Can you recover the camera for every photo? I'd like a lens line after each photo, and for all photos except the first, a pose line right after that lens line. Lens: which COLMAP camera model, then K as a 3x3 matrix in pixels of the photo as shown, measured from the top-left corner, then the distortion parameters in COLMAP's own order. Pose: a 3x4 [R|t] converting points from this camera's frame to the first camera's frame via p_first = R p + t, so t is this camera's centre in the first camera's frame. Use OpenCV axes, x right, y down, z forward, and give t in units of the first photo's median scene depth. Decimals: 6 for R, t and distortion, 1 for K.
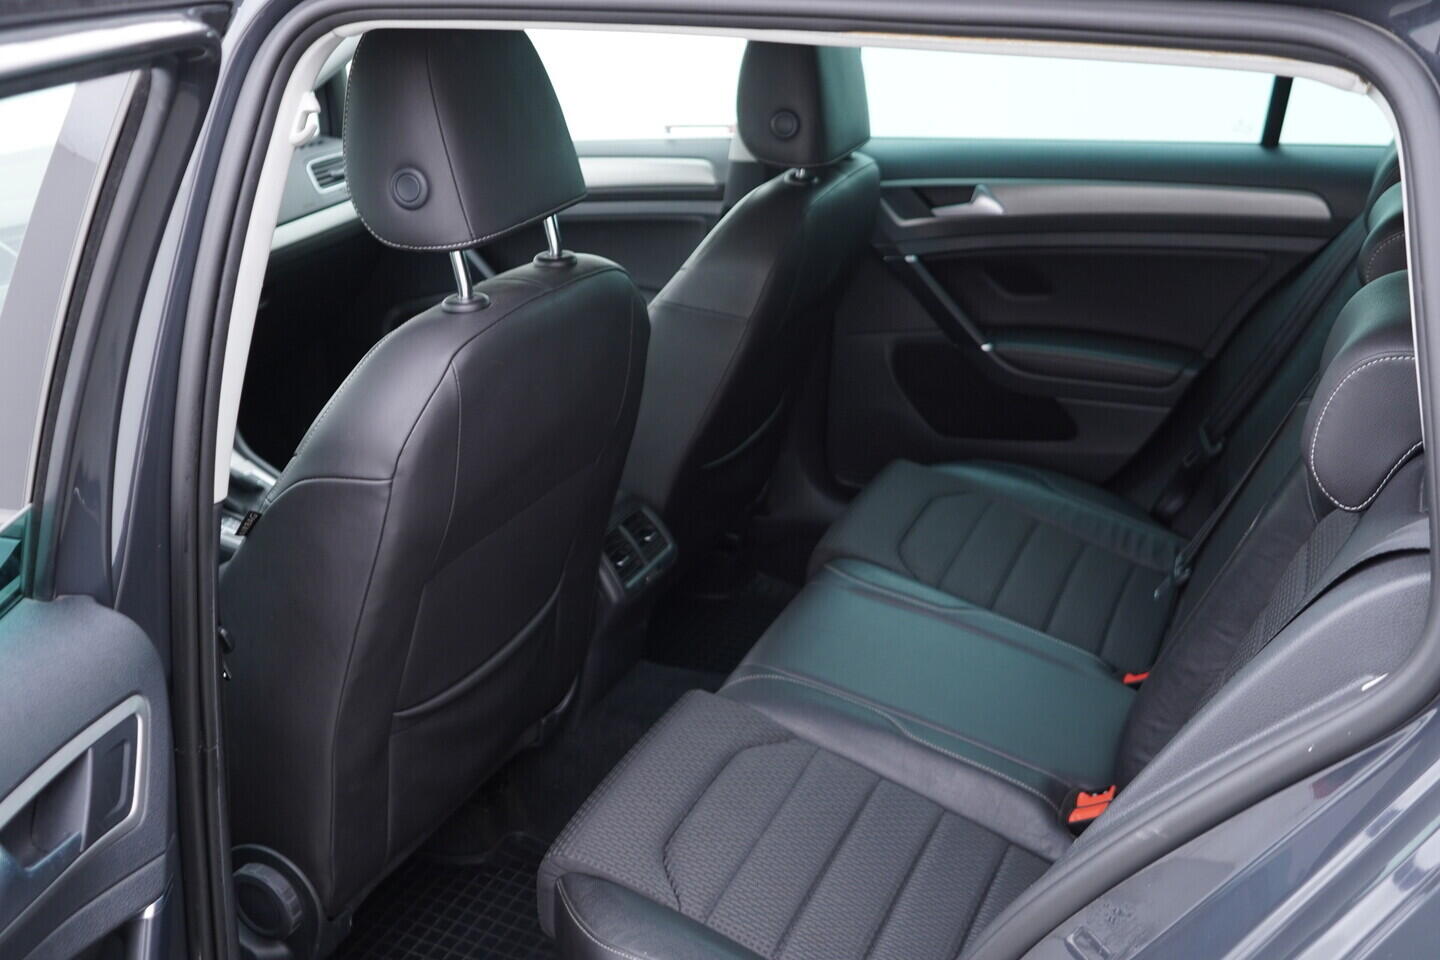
lens RADIAL K [[1477.8, 0, 720.0], [0, 1477.8, 480.0], [0, 0, 1]] dist [-0.009094, 0.041431]
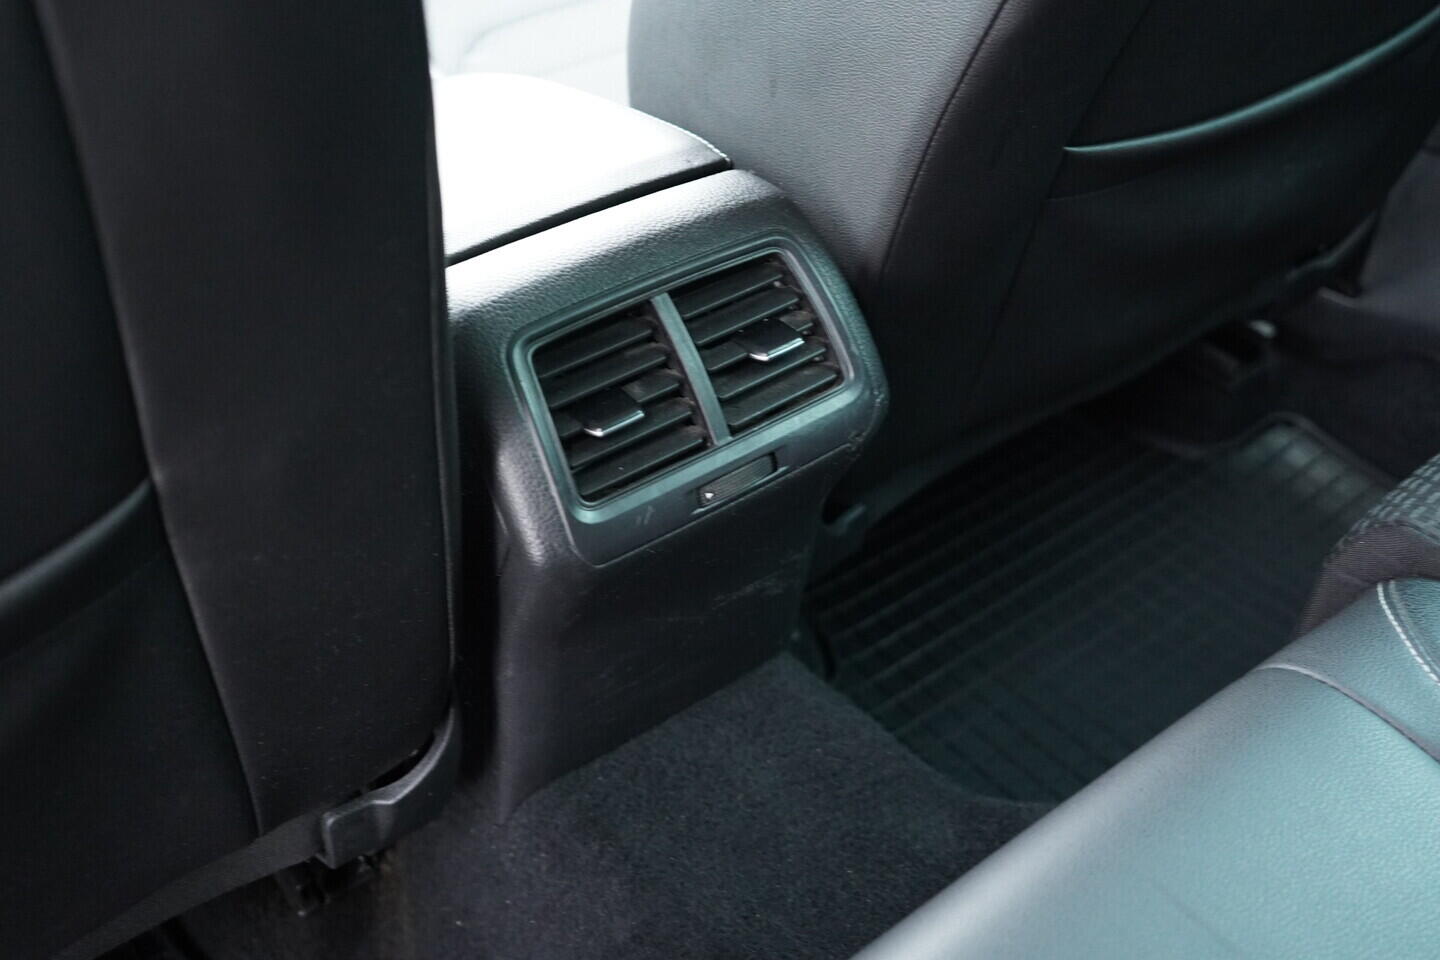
lens RADIAL K [[1477.8, 0, 720.0], [0, 1477.8, 480.0], [0, 0, 1]] dist [-0.009094, 0.041431]
pose [[0.883593, 0.264711, -0.386254, 0.060862], [-0.164470, 0.947767, 0.273290, -0.015767], [0.438422, -0.177950, 0.880977, 0.663607]]
